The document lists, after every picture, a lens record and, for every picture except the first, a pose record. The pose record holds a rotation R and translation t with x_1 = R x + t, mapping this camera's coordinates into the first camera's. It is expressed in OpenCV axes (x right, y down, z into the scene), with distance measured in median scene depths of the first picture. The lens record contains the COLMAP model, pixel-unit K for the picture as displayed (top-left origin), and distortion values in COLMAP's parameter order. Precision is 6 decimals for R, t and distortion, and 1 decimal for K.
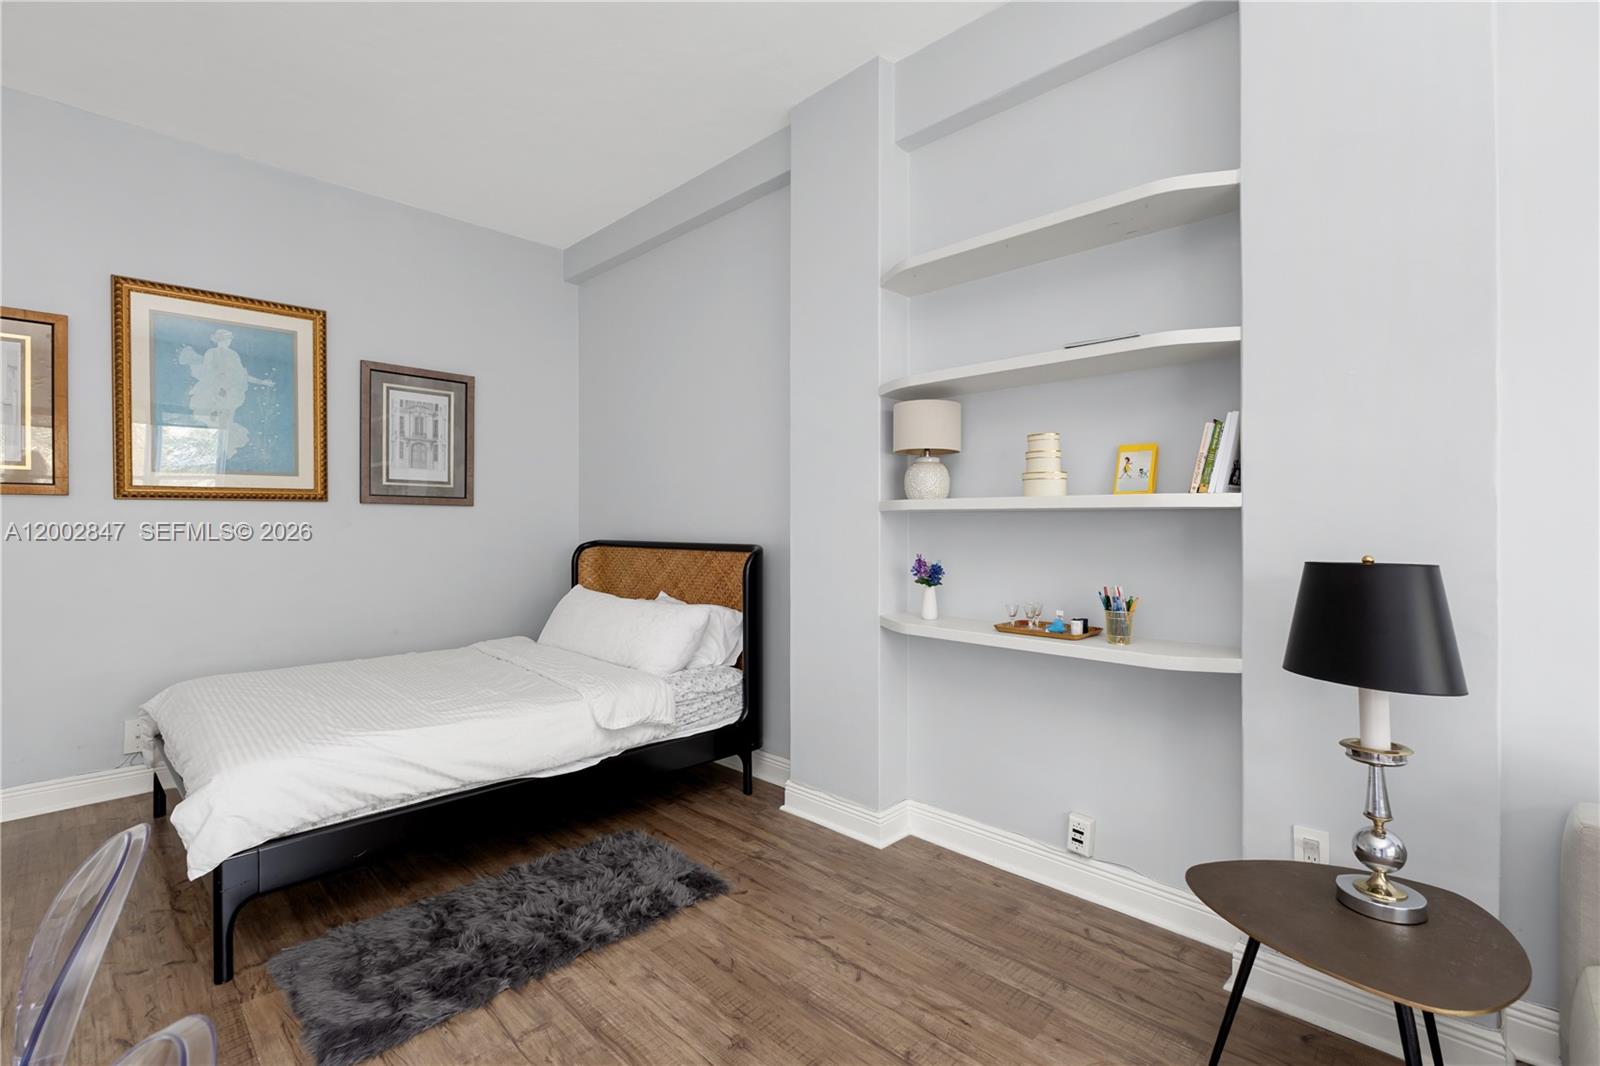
lens RADIAL K [[723.9, 0, 799.1], [0, 723.9, 522.7], [0, 0, 1]] dist [-0.000387, -0.000105]
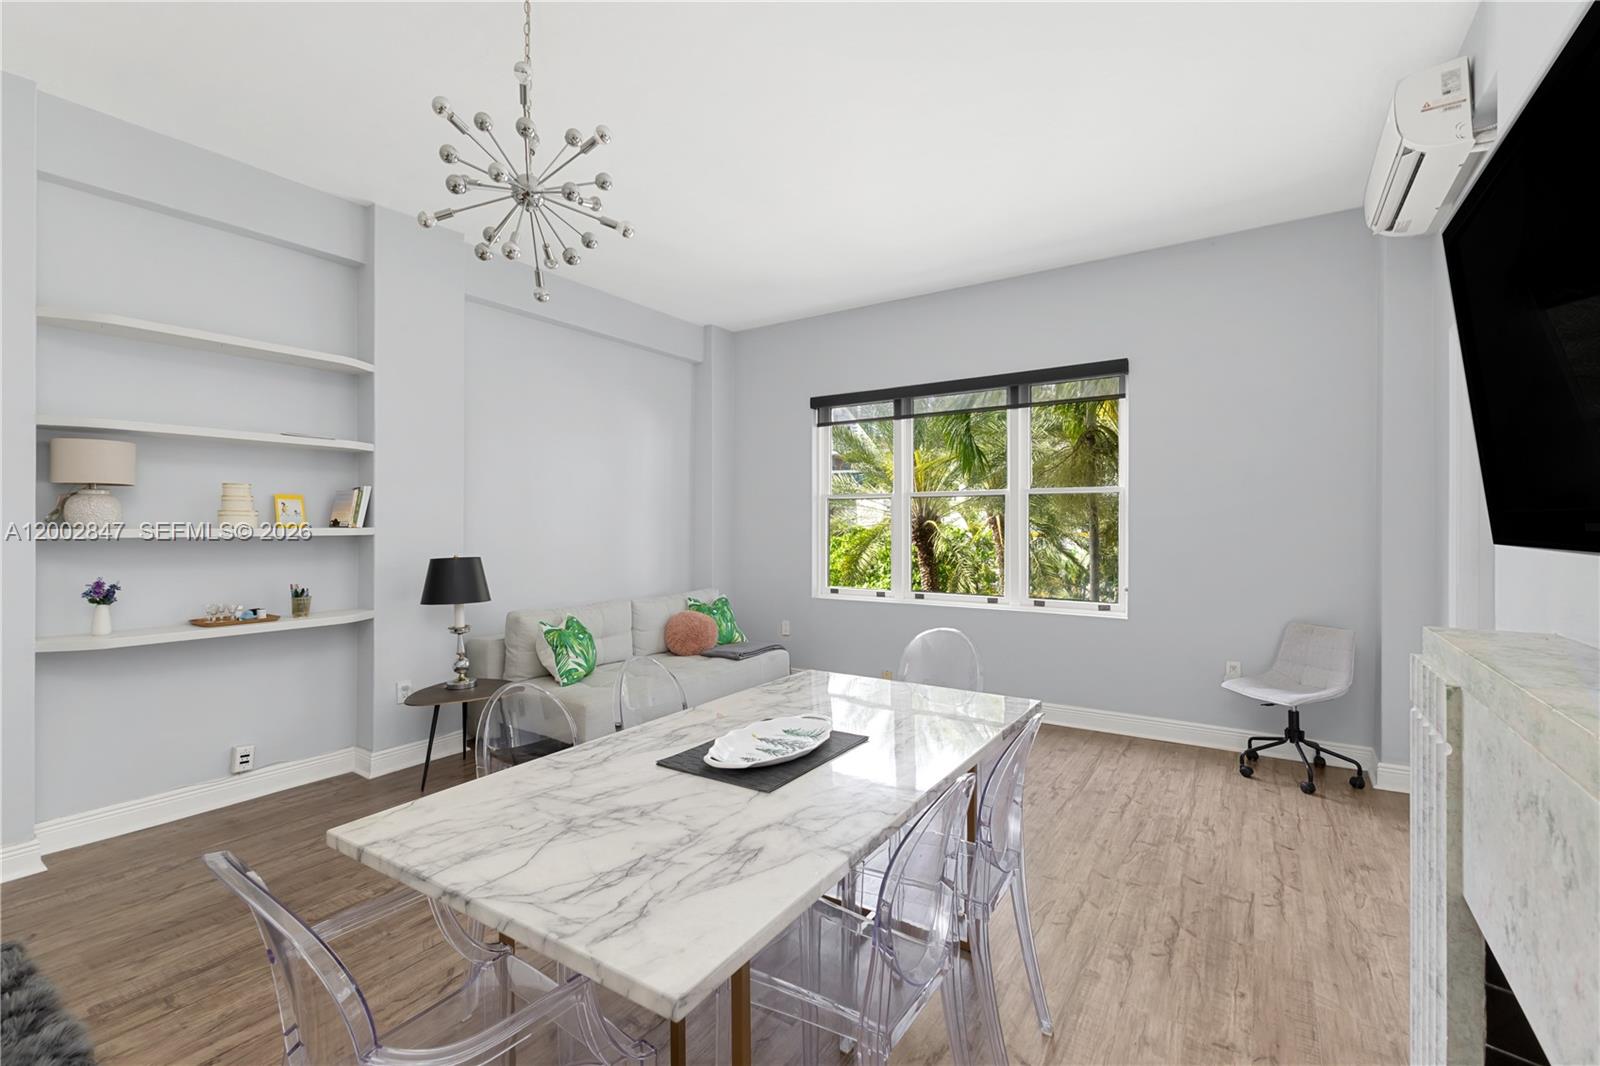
lens RADIAL K [[703.1, 0, 804.6], [0, 703.1, 519.3], [0, 0, 1]] dist [0.008266, 0.000223]
pose [[-0.194490, 0.001443, 0.980903, -1.097457], [-0.003542, 0.999991, -0.002174, -0.045973], [-0.980898, -0.003898, -0.194483, 0.151974]]
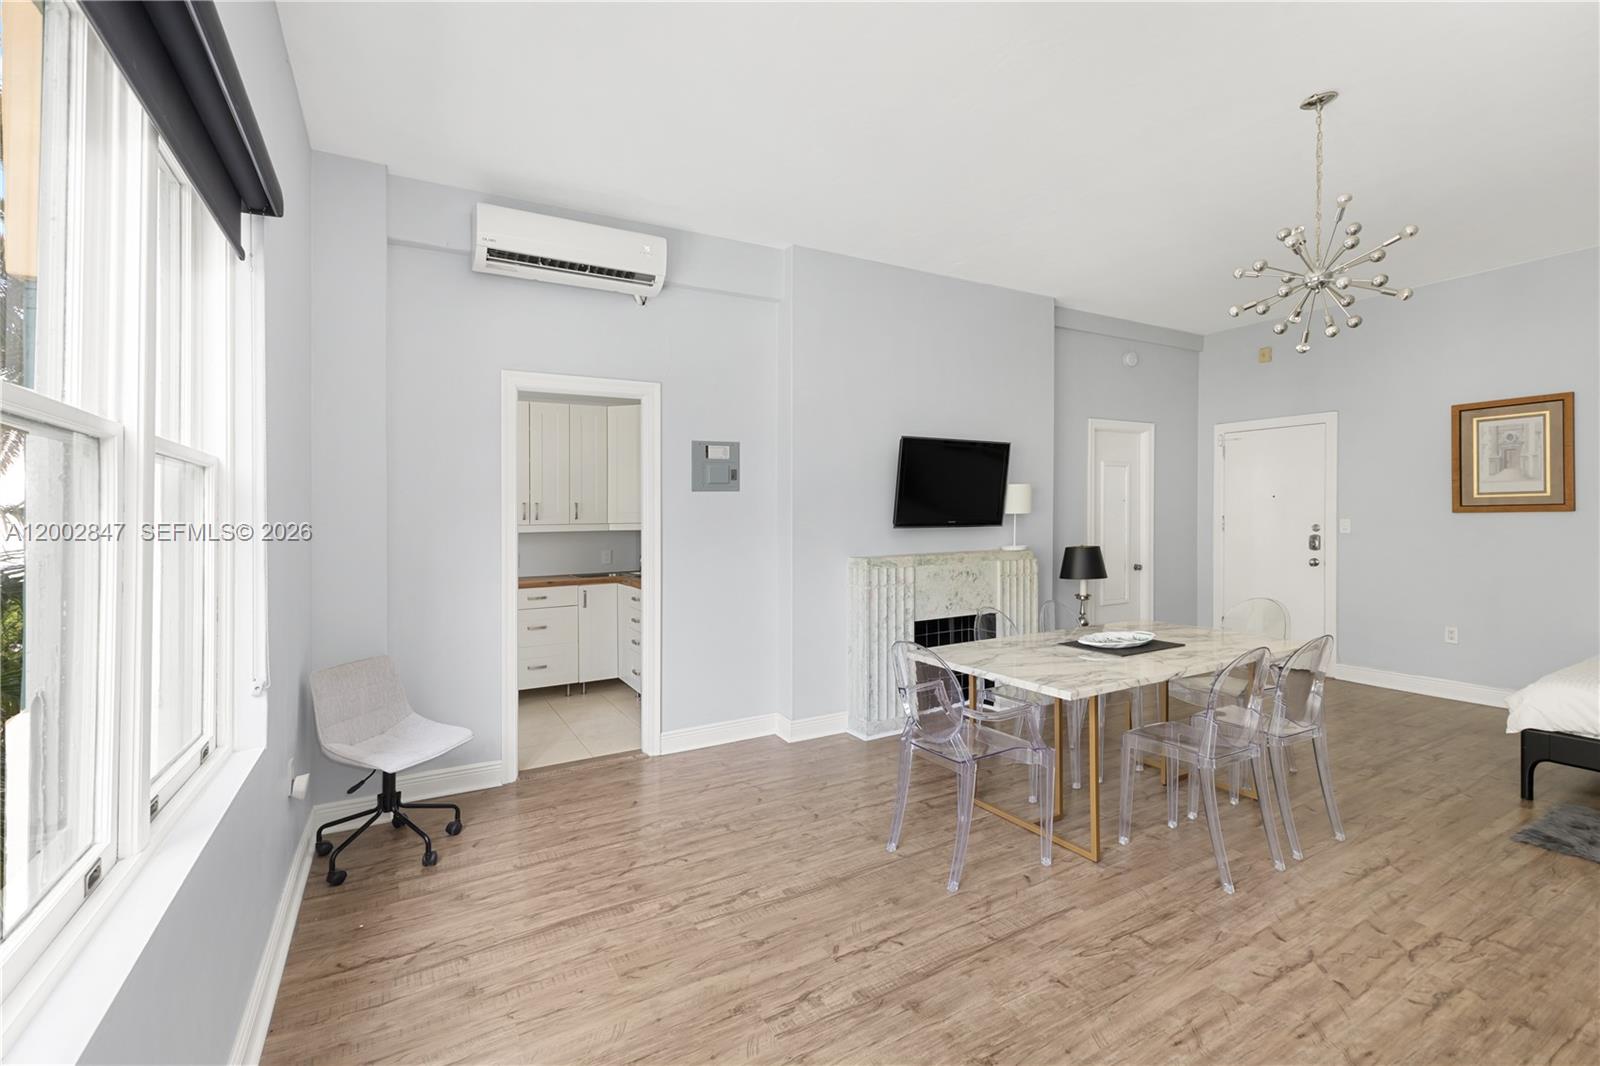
lens RADIAL K [[703.1, 0, 804.6], [0, 703.1, 519.3], [0, 0, 1]] dist [0.008266, 0.000223]
pose [[-0.270818, 0.002089, -0.962628, 0.954039], [0.017892, 0.999836, -0.002864, -0.047064], [0.962464, -0.017999, -0.270811, -0.143702]]
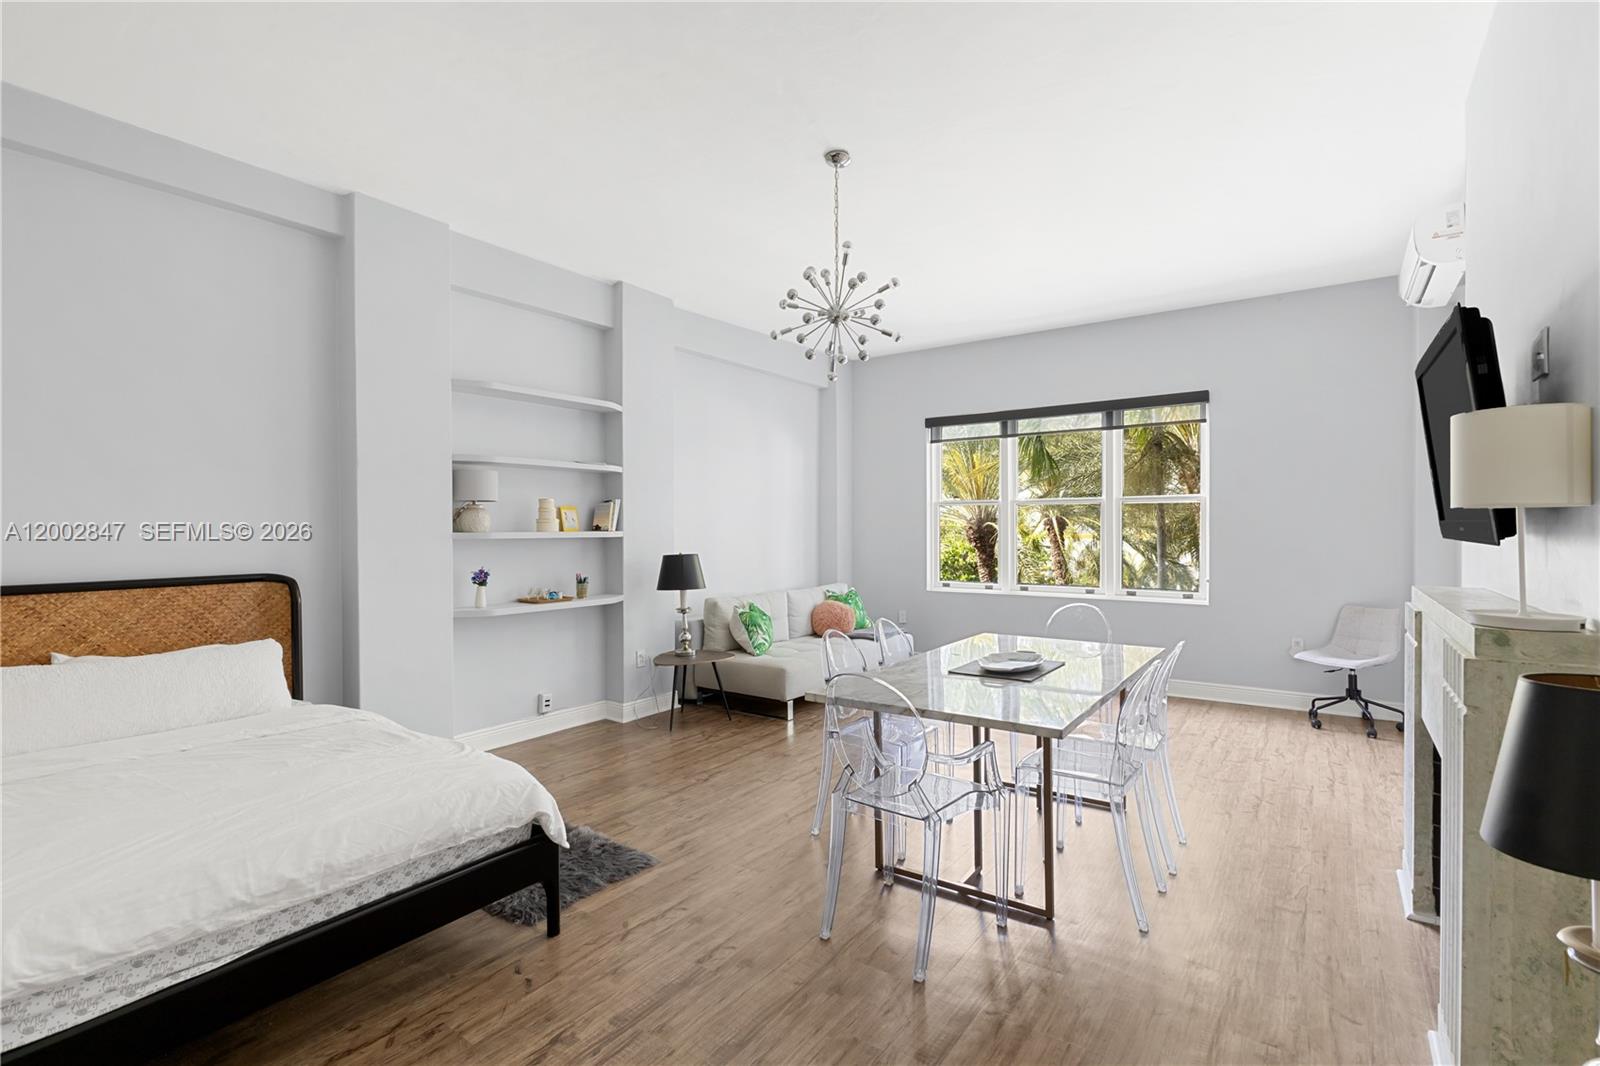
lens RADIAL K [[745.1, 0, 803.5], [0, 745.1, 526.6], [0, 0, 1]] dist [0.000383, 0.000052]
pose [[-0.160448, -0.003801, 0.987037, -1.532269], [-0.000509, 0.999993, 0.003768, -0.049071], [-0.987044, 0.000102, -0.160449, 0.565328]]
